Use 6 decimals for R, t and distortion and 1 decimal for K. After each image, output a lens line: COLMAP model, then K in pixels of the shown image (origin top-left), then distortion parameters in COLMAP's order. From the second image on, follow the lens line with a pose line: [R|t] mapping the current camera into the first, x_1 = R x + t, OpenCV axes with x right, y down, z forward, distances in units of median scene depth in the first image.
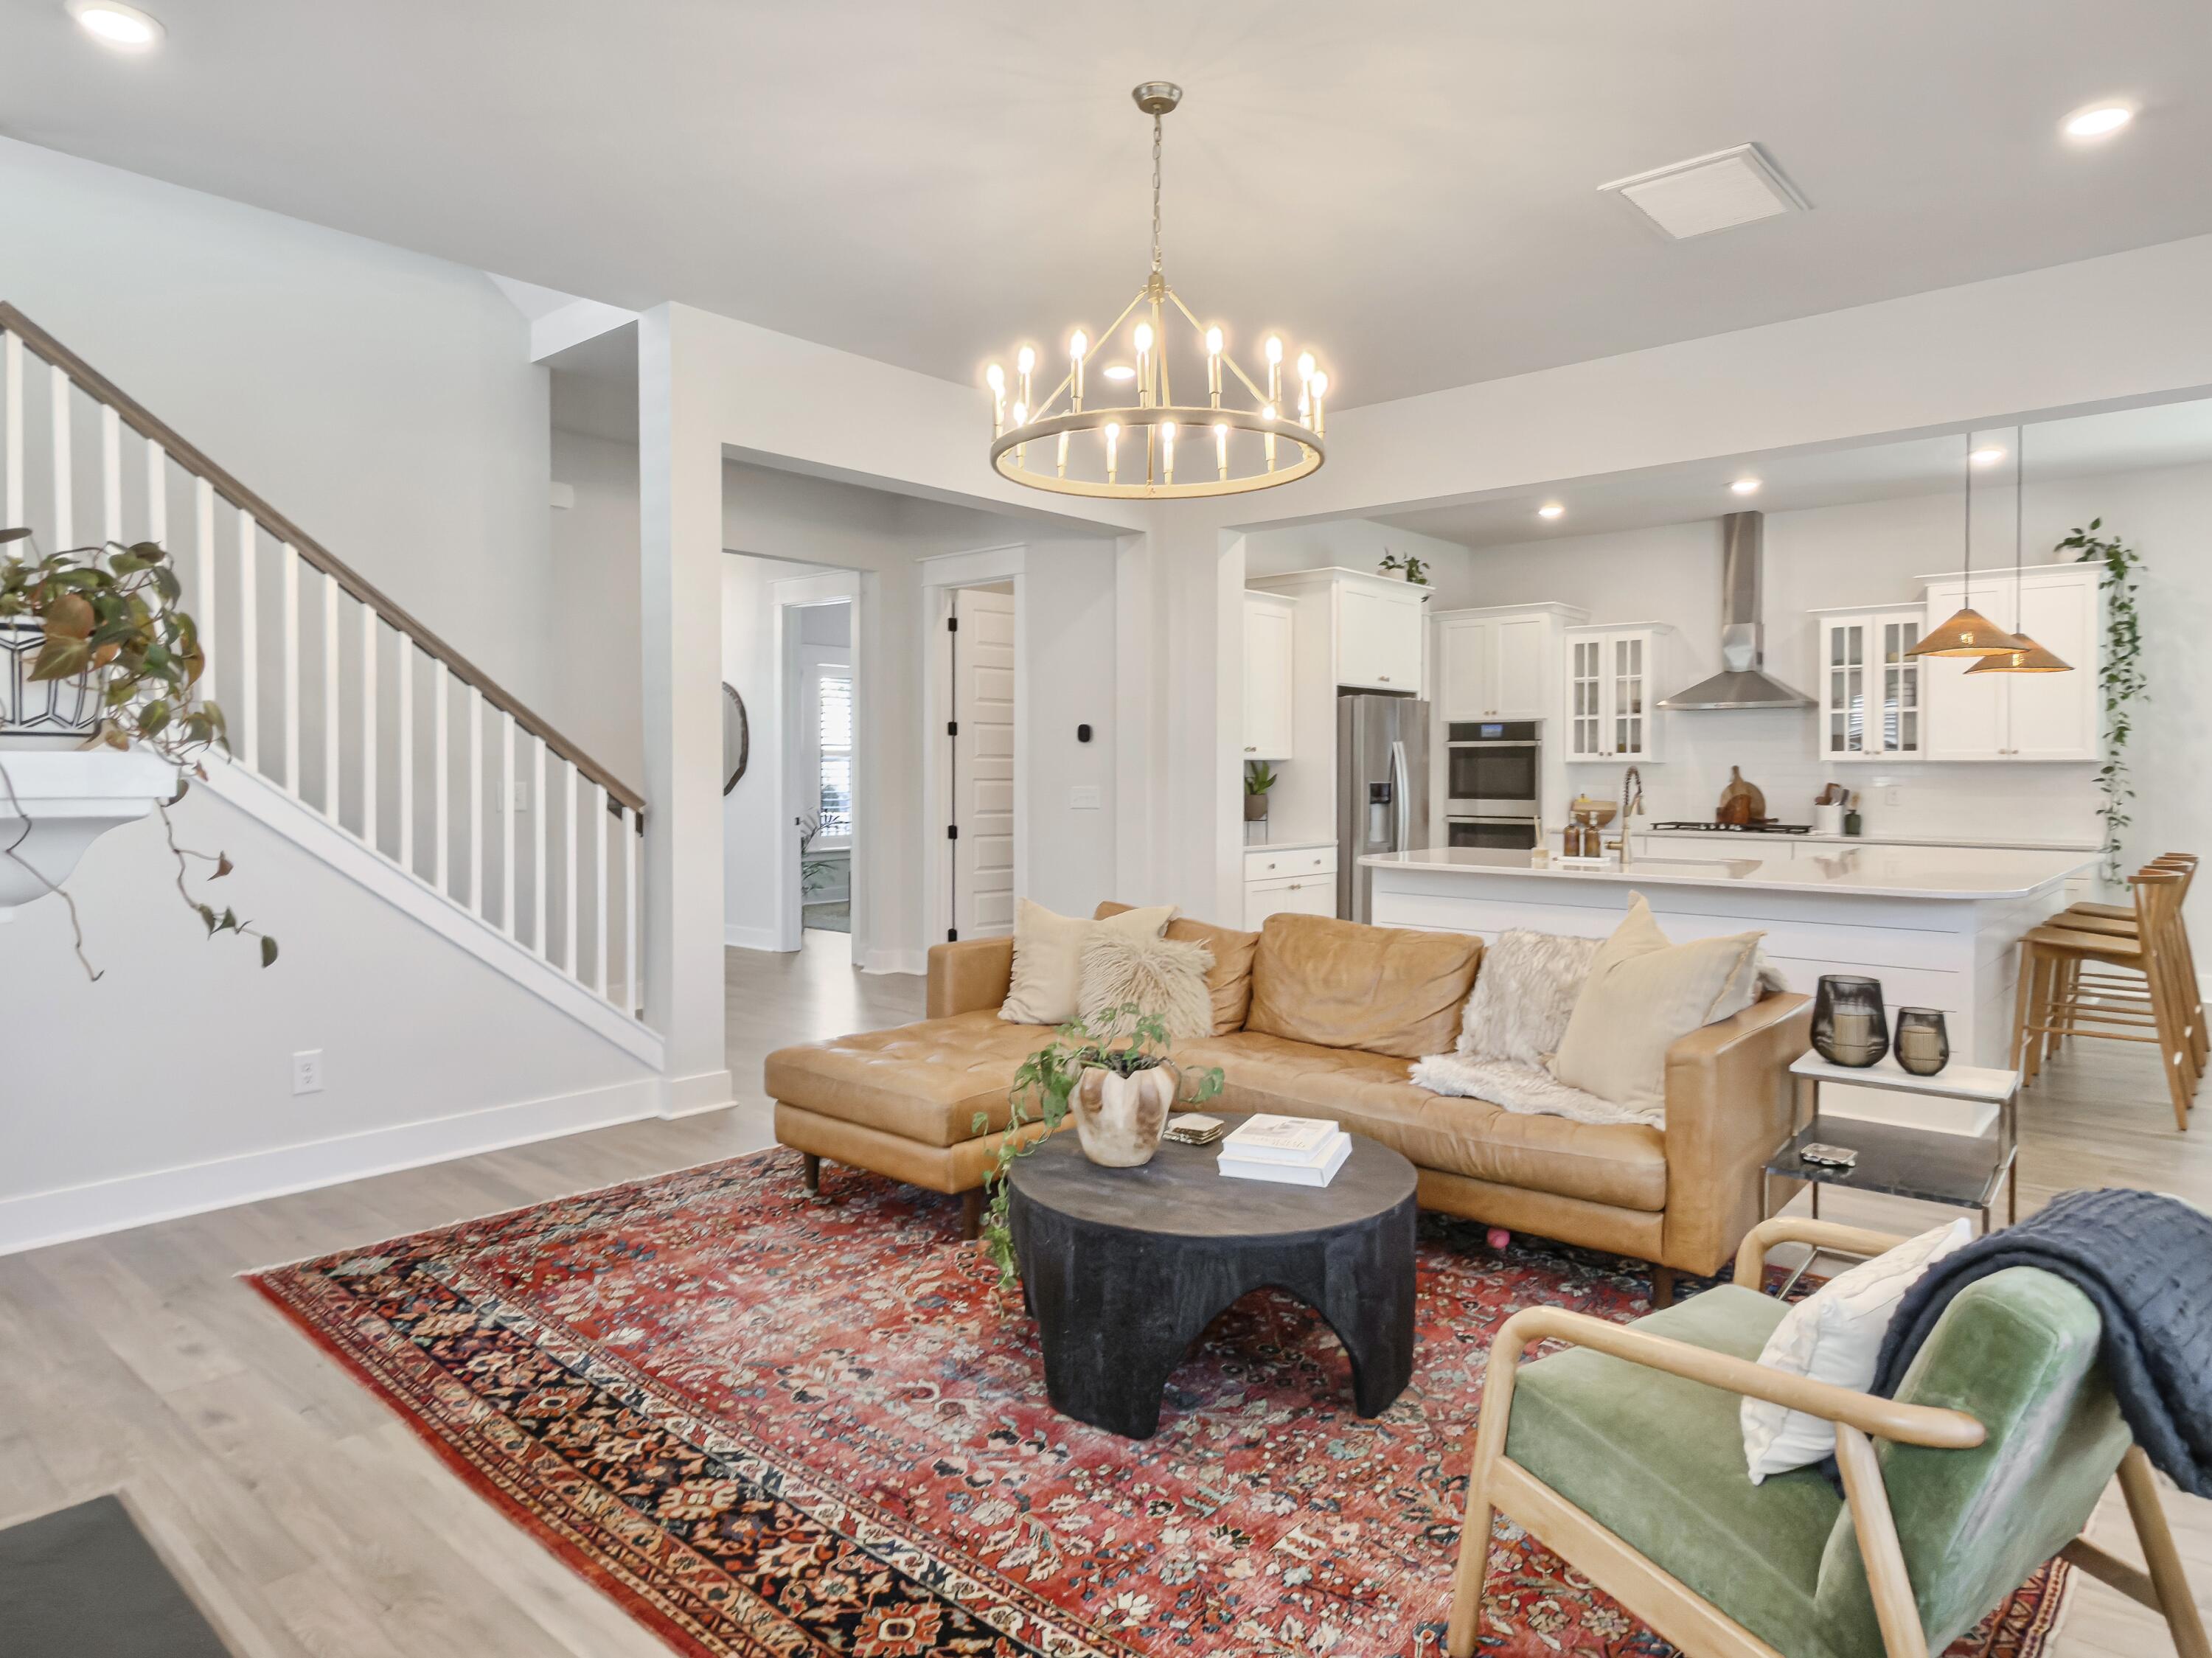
lens RADIAL K [[1339.4, 0, 1117.9], [0, 1339.4, 781.9], [0, 0, 1]] dist [0.002263, 0.000250]
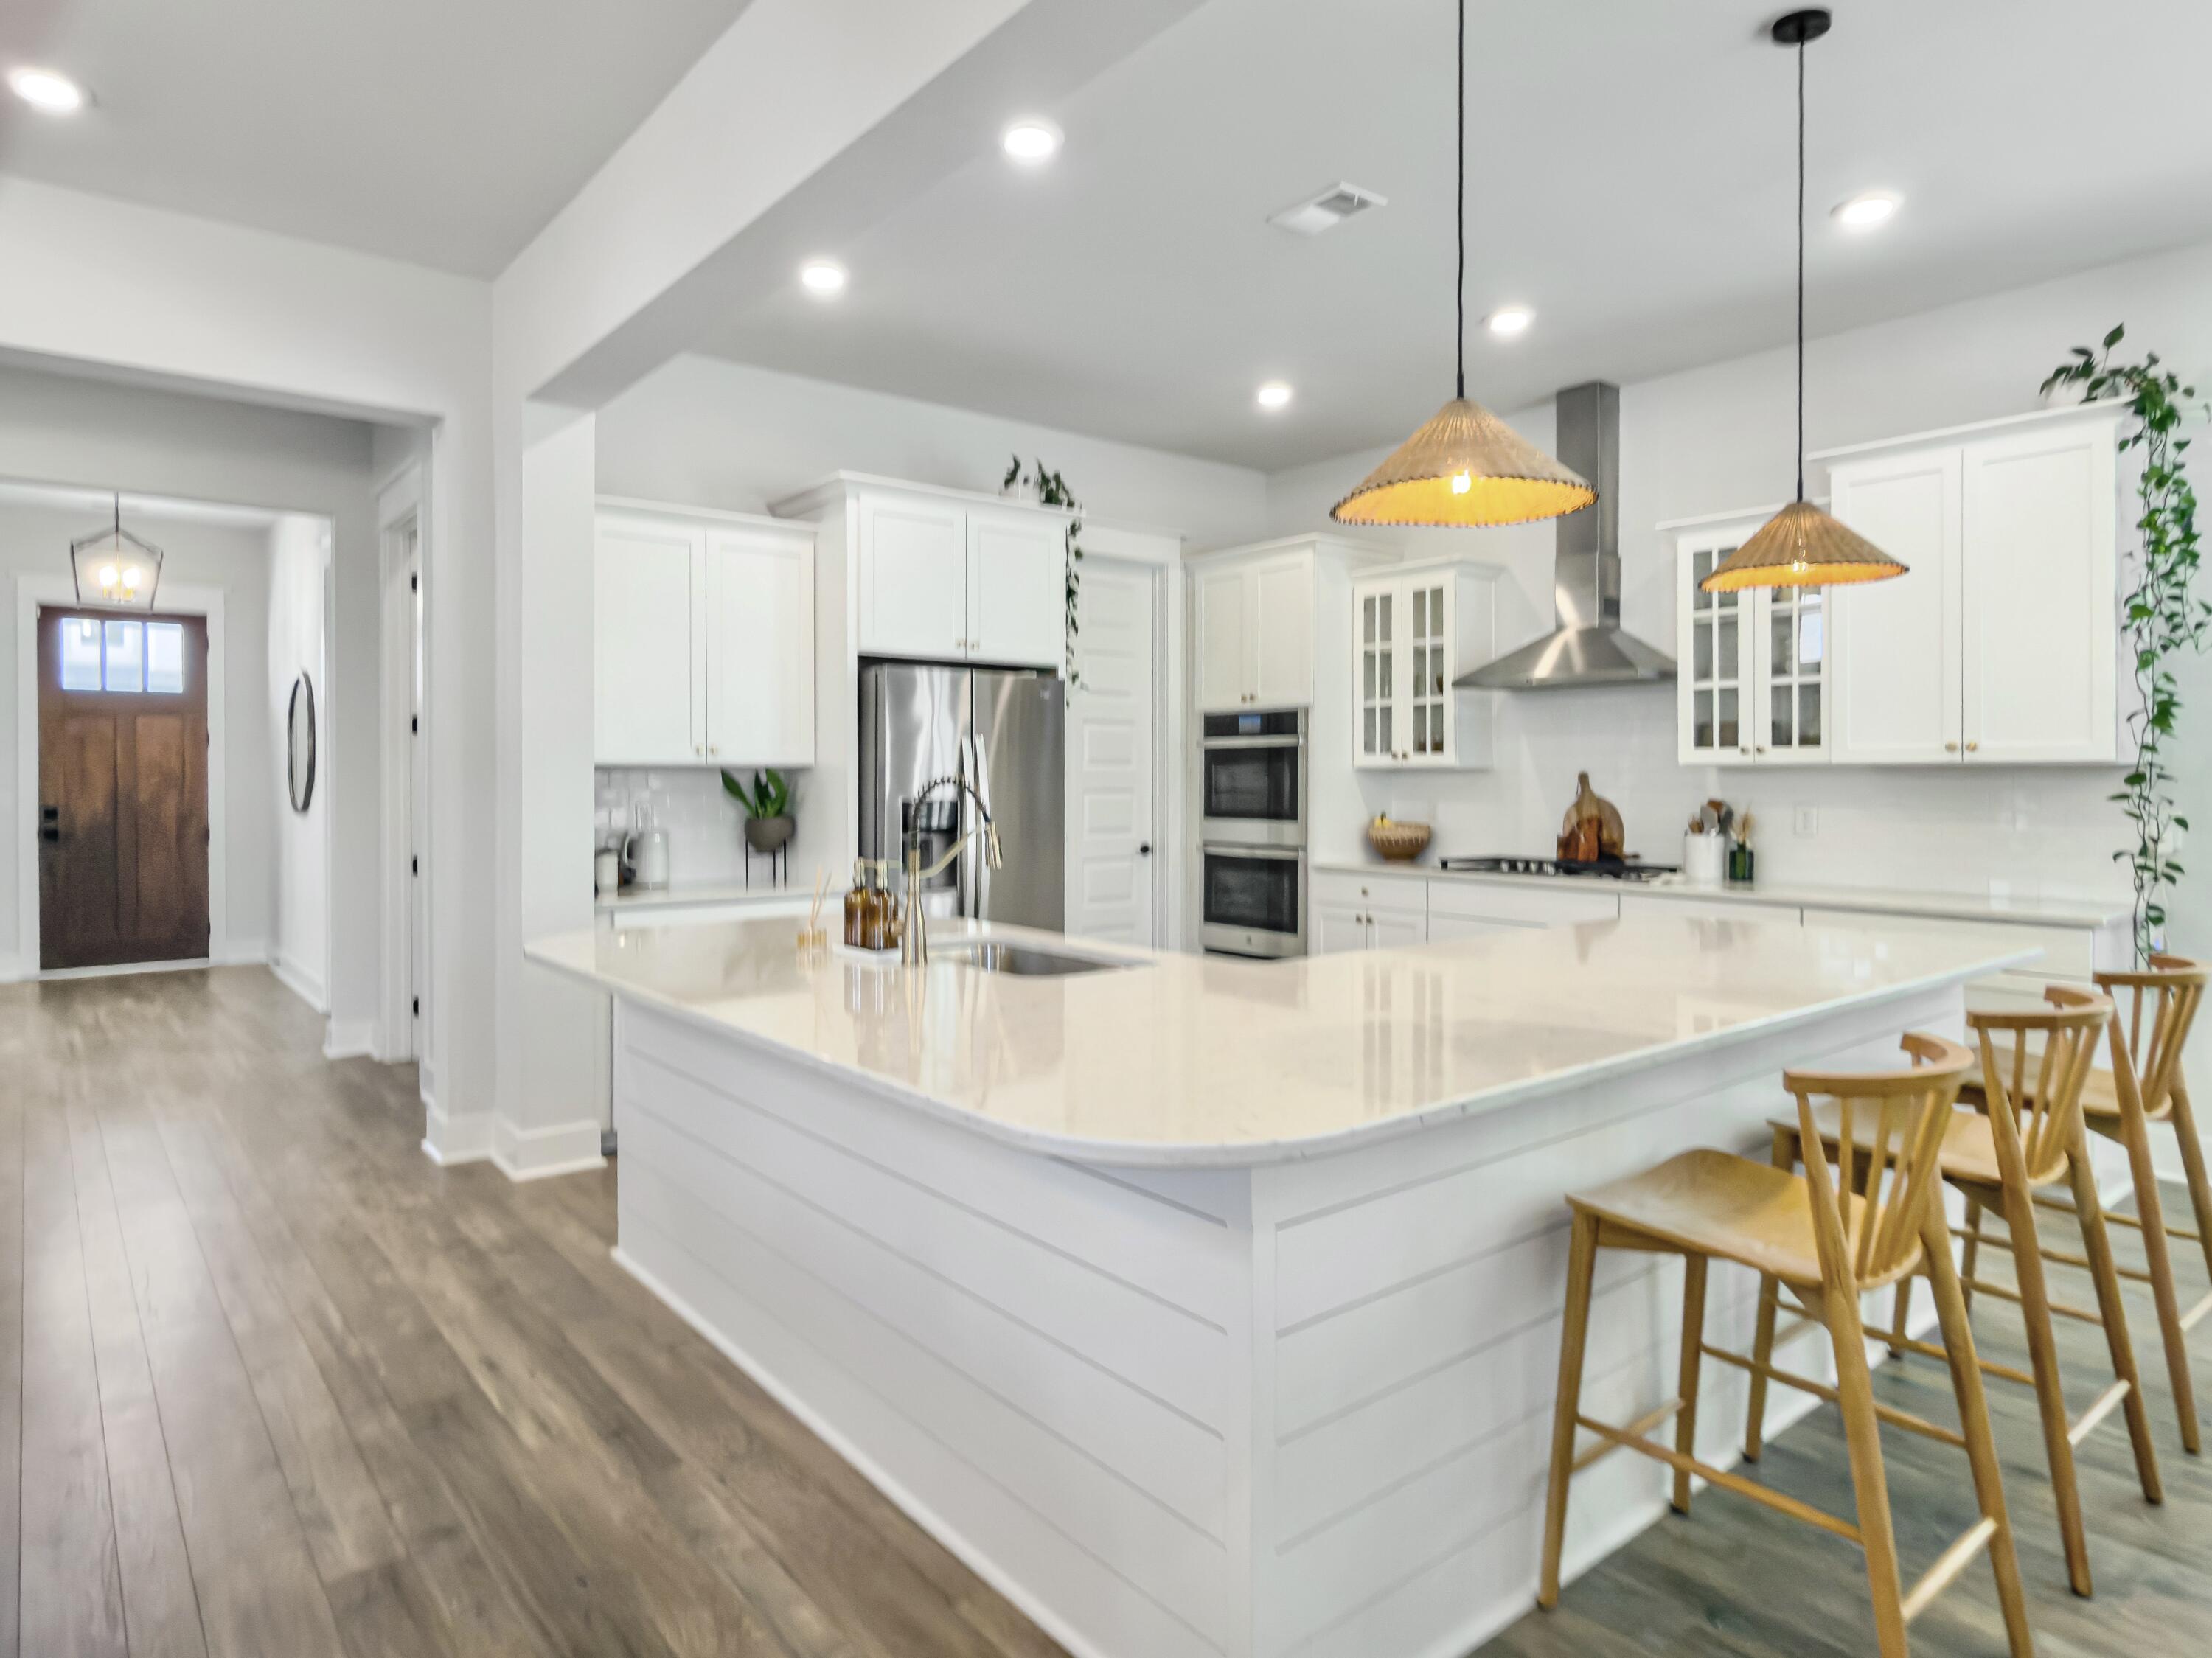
lens RADIAL K [[1313.0, 0, 1107.1], [0, 1313.0, 771.6], [0, 0, 1]] dist [0.003453, 0.000427]
pose [[0.985430, -0.003113, -0.170053, 0.767804], [0.000994, 0.999921, -0.012546, -0.010387], [0.170079, 0.012194, 0.985355, 0.737590]]
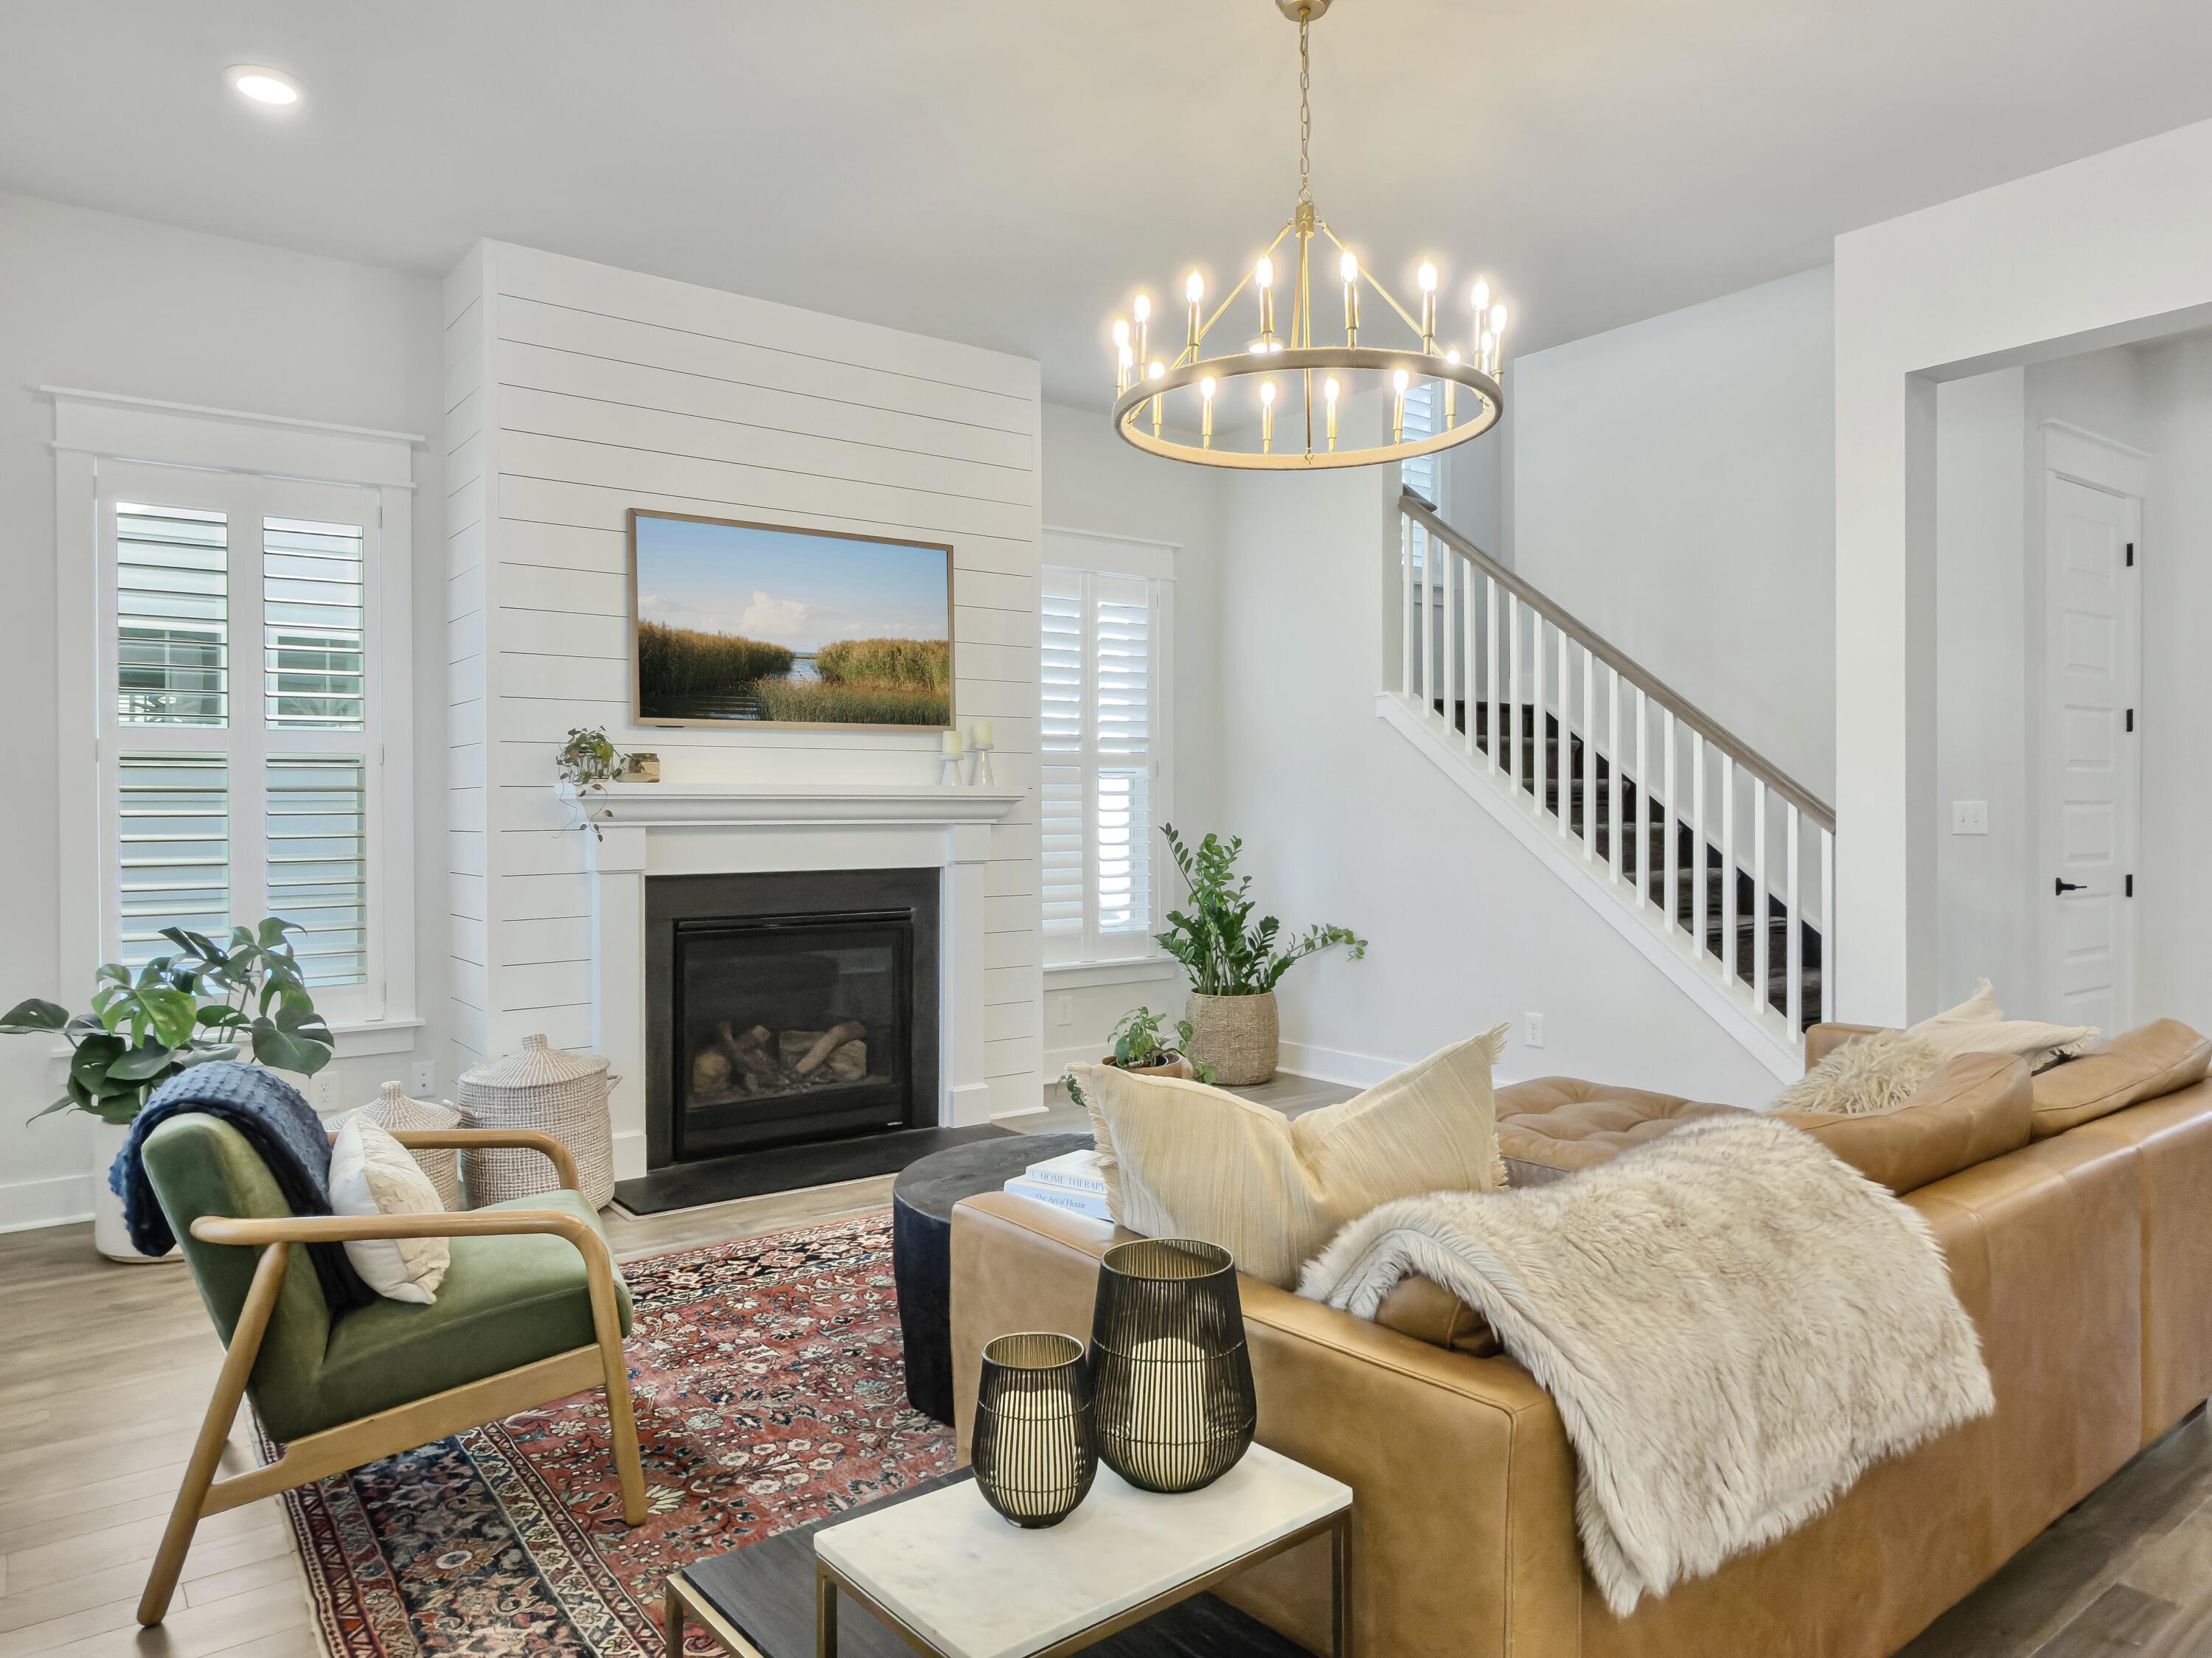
lens RADIAL K [[1455.1, 0, 1106.0], [0, 1455.1, 829.0], [0, 0, 1]] dist [0.003774, -0.000087]
pose [[-0.204216, 0.016434, -0.978788, 0.817449], [-0.007576, 0.999803, 0.018367, 0.006425], [0.978897, 0.011166, -0.204051, 0.896682]]
